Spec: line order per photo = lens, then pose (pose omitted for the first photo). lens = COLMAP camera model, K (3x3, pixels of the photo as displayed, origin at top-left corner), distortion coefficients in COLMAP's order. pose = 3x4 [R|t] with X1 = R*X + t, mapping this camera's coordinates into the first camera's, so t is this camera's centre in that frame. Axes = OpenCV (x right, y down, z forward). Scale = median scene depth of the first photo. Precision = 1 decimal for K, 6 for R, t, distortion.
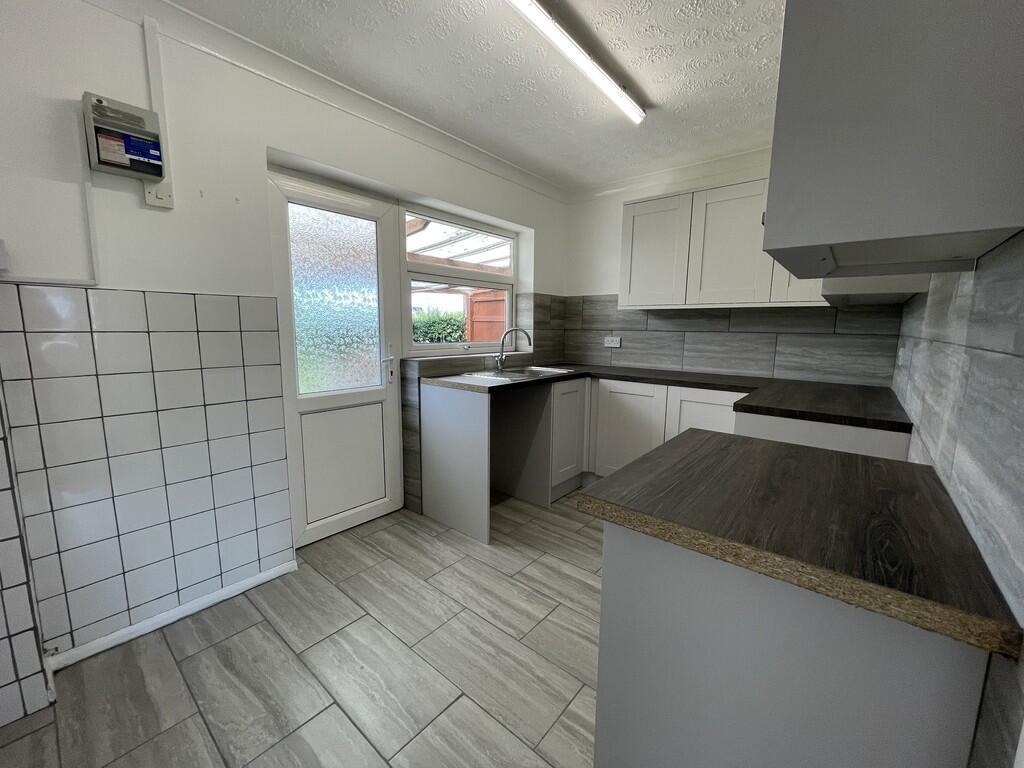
lens RADIAL K [[411.5, 0, 517.7], [0, 411.5, 387.1], [0, 0, 1]] dist [0.001784, -0.000174]
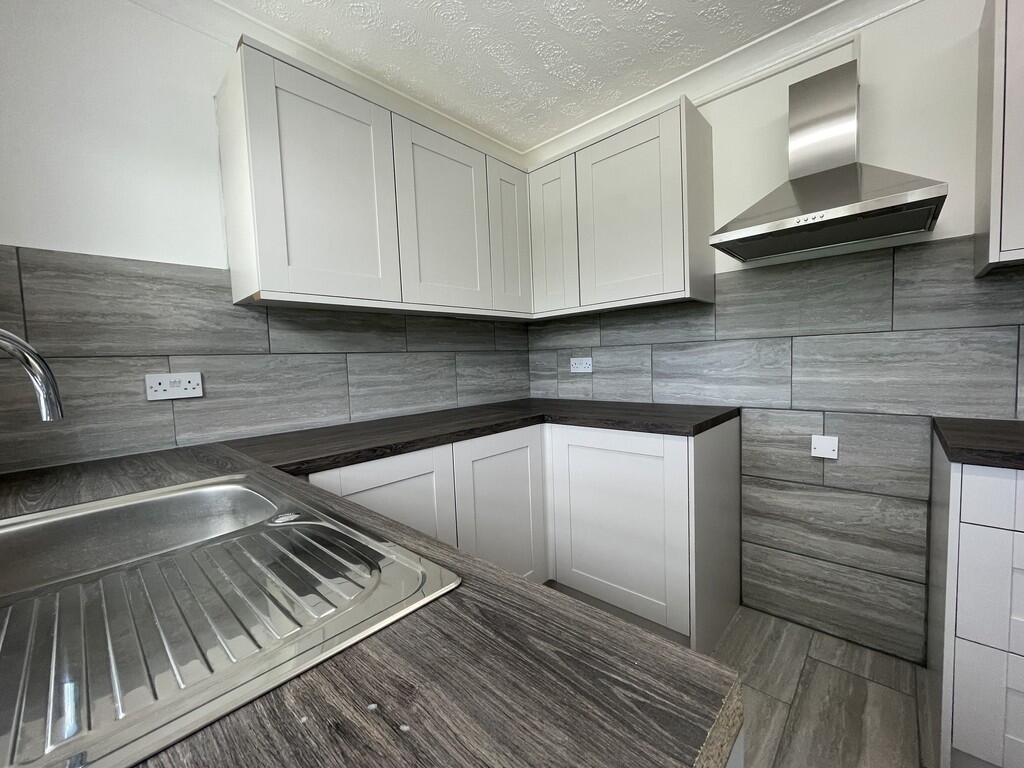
lens RADIAL K [[411.5, 0, 506.8], [0, 411.5, 382.1], [0, 0, 1]] dist [0.001784, -0.000174]
pose [[0.059165, -0.066927, 0.996002, -0.155487], [0.183730, 0.981435, 0.055034, -0.090217], [-0.981195, 0.179739, 0.070363, 0.780755]]
